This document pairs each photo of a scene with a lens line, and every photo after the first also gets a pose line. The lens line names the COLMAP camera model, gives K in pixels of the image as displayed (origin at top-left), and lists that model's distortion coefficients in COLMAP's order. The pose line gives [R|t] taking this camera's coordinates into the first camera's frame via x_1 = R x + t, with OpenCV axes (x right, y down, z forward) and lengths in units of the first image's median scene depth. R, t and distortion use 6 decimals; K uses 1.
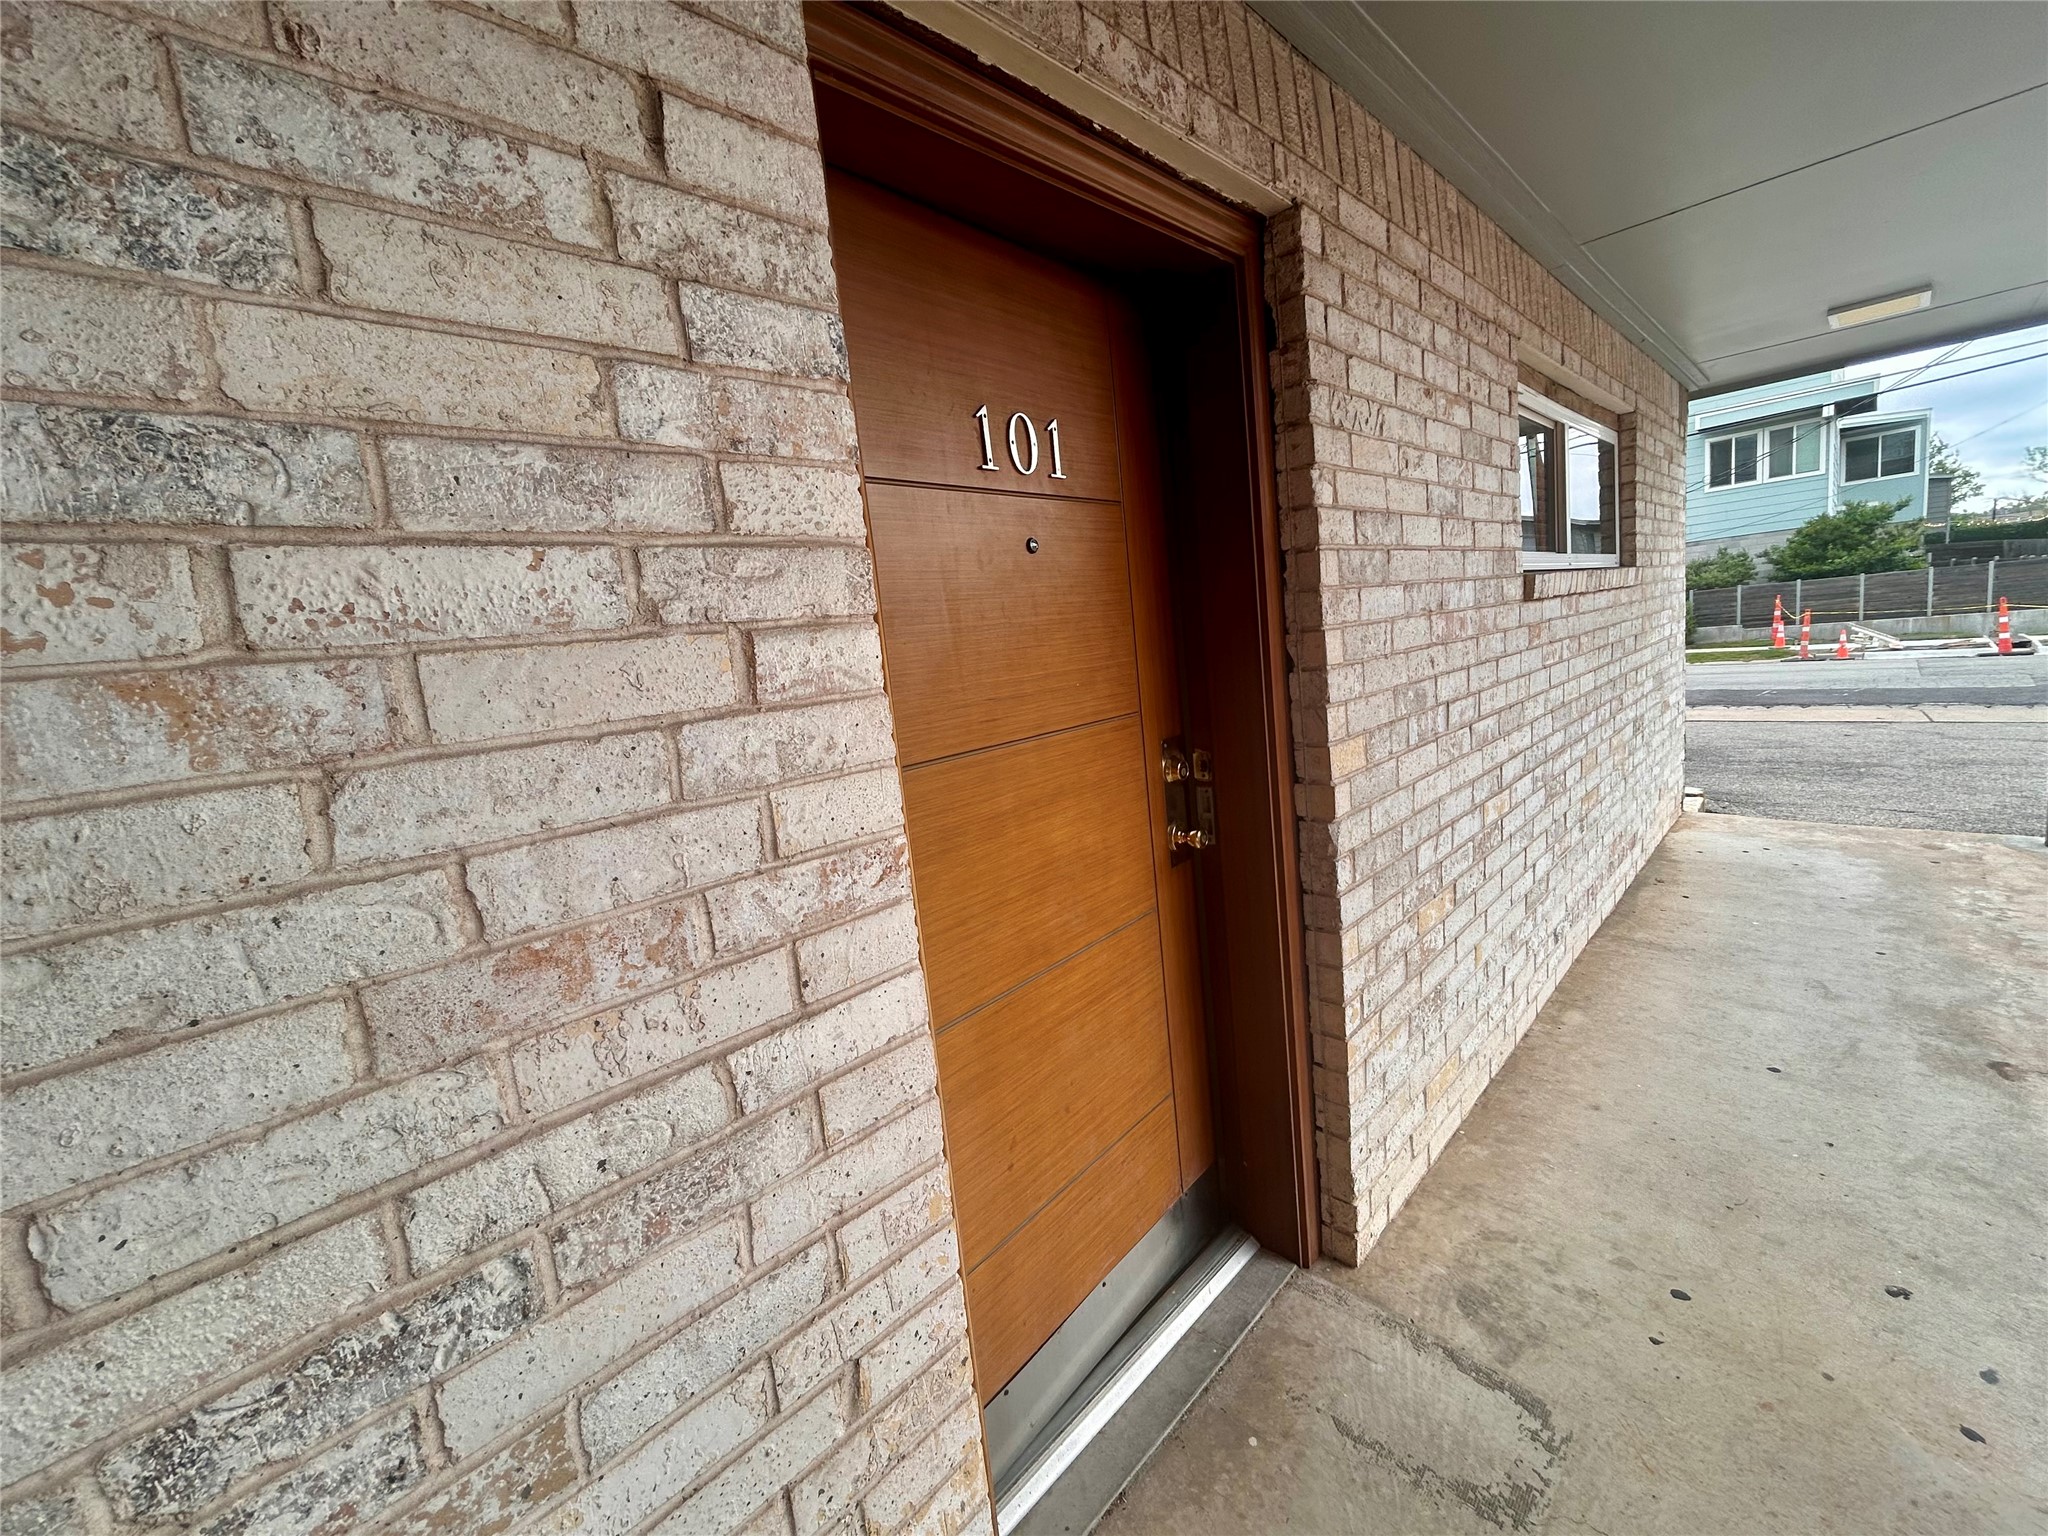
lens RADIAL K [[833.3, 0, 1019.2], [0, 833.3, 761.4], [0, 0, 1]] dist [-0.002920, 0.001606]
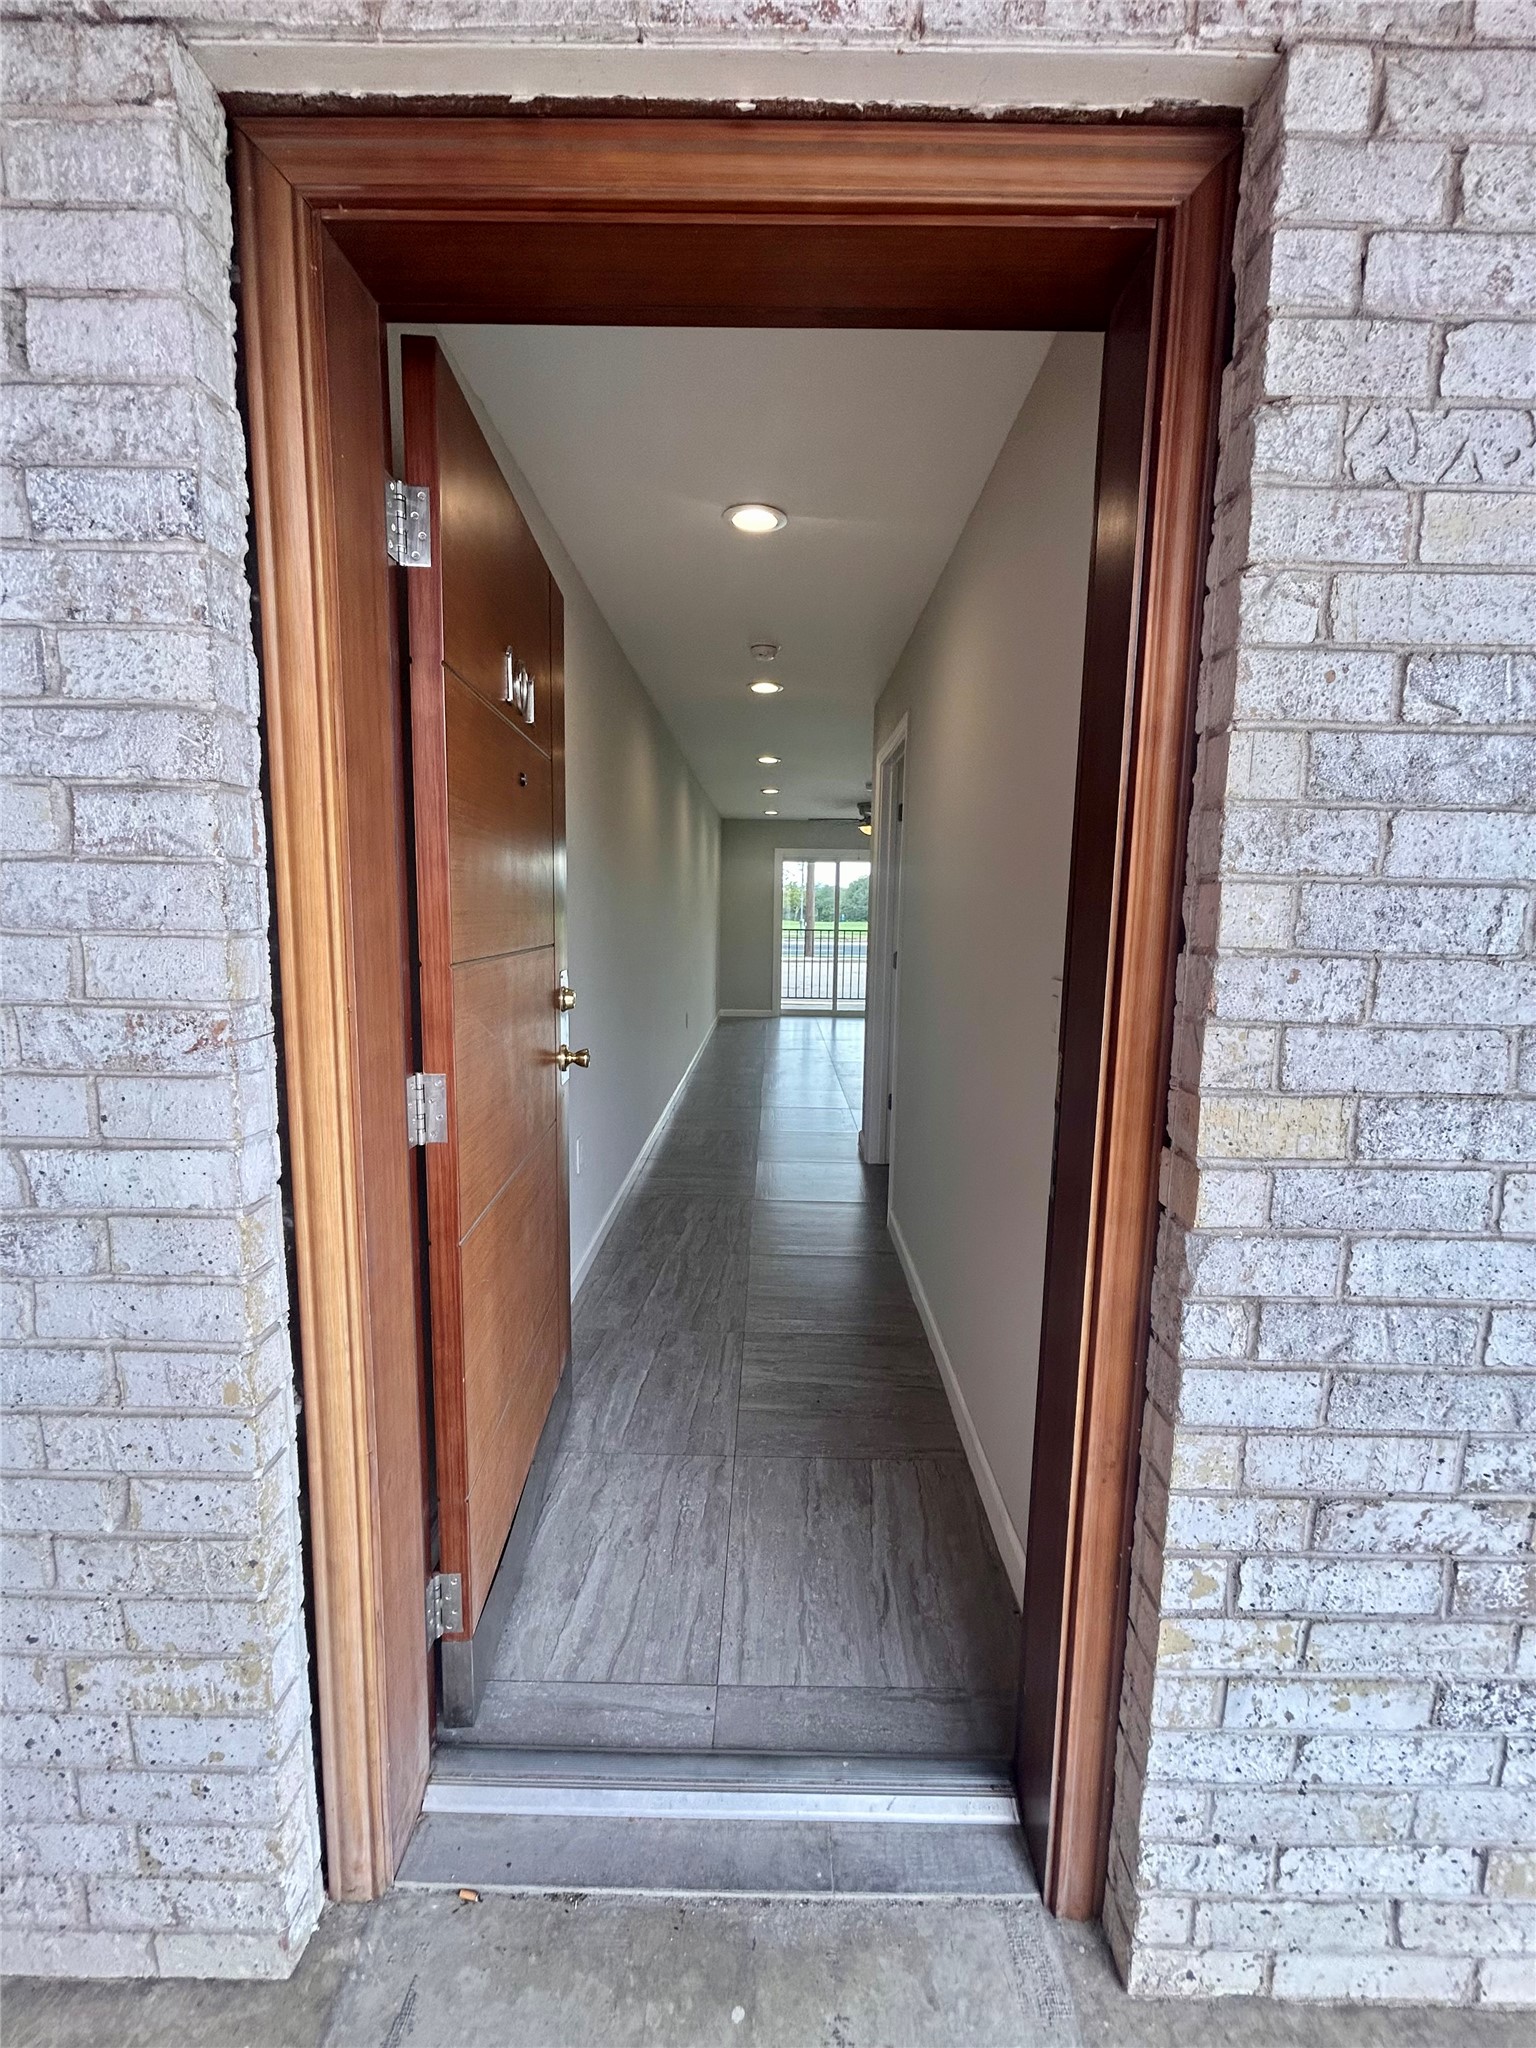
lens RADIAL K [[833.3, 0, 771.2], [0, 833.3, 1022.8], [0, 0, 1]] dist [-0.002920, 0.001606]
pose [[0.699039, 0.204698, -0.685159, 1.103772], [-0.190642, 0.976823, 0.097331, -0.130173], [0.689202, 0.062582, 0.721861, 0.835174]]
